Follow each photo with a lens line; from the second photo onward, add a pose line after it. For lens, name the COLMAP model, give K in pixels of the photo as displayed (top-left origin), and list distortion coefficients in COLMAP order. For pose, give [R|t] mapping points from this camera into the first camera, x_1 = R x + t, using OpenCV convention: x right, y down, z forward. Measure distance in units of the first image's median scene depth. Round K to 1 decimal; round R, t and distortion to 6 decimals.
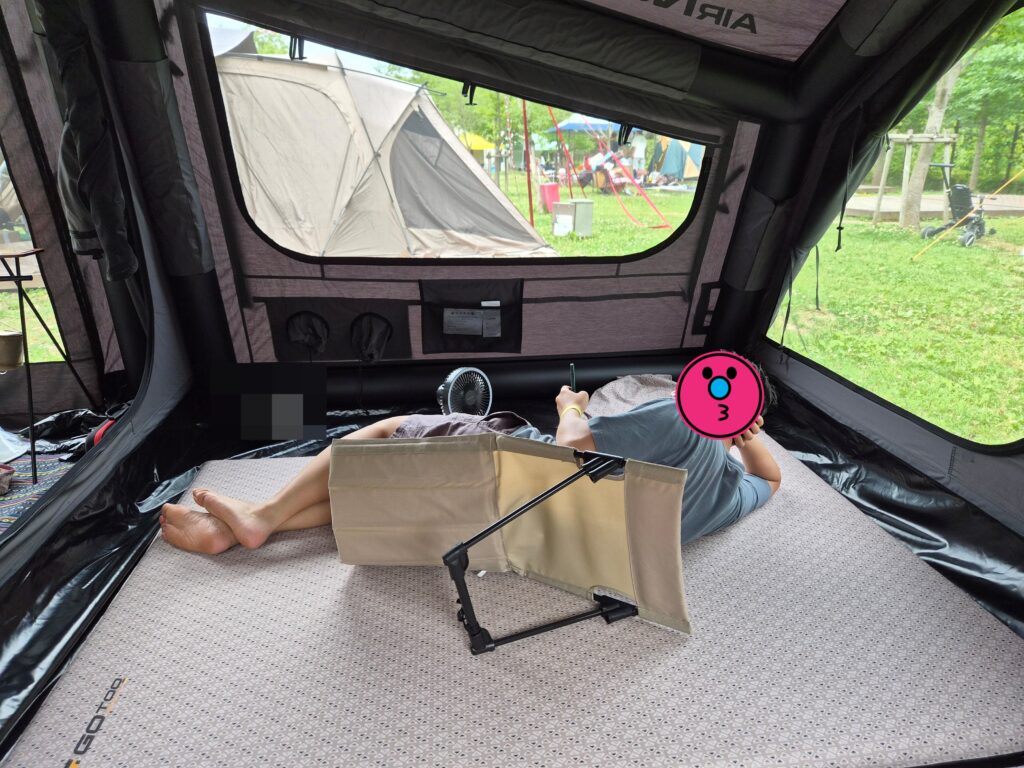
lens RADIAL K [[688.4, 0, 513.3], [0, 688.4, 384.0], [0, 0, 1]] dist [0.054529, -0.030149]
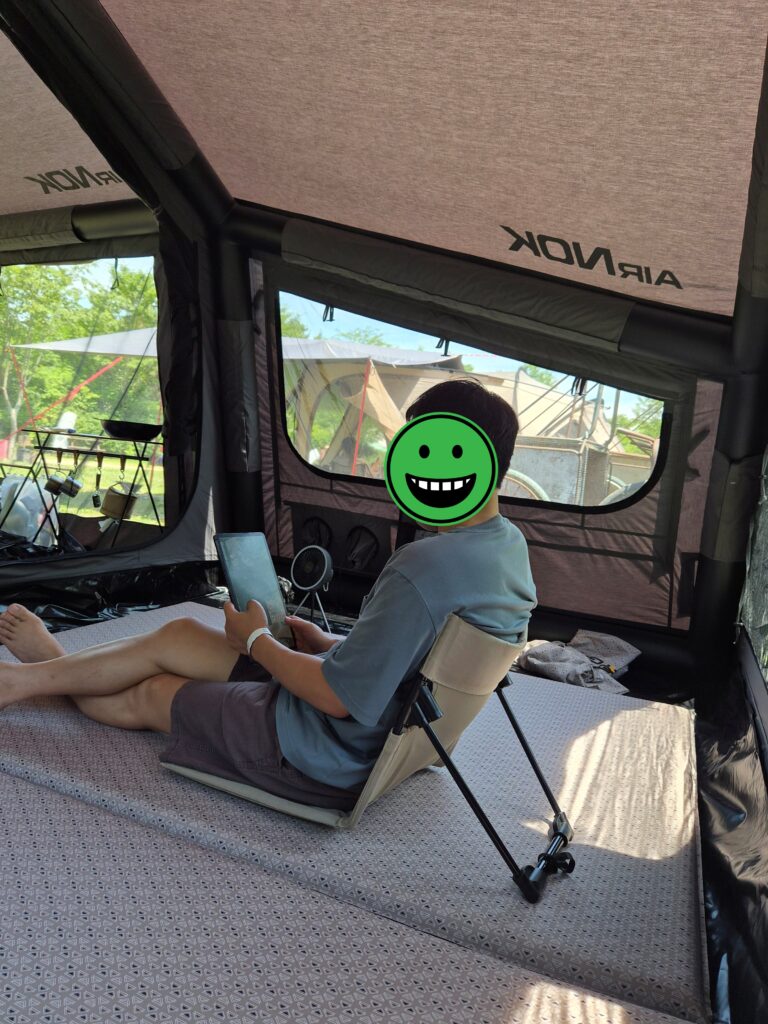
lens RADIAL K [[688.4, 0, 379.3], [0, 688.4, 504.0], [0, 0, 1]] dist [0.054529, -0.030149]
pose [[0.854186, 0.128252, -0.503902, 0.451262], [-0.264307, 0.941661, -0.208368, 0.106887], [0.447781, 0.311170, 0.838251, 0.039442]]
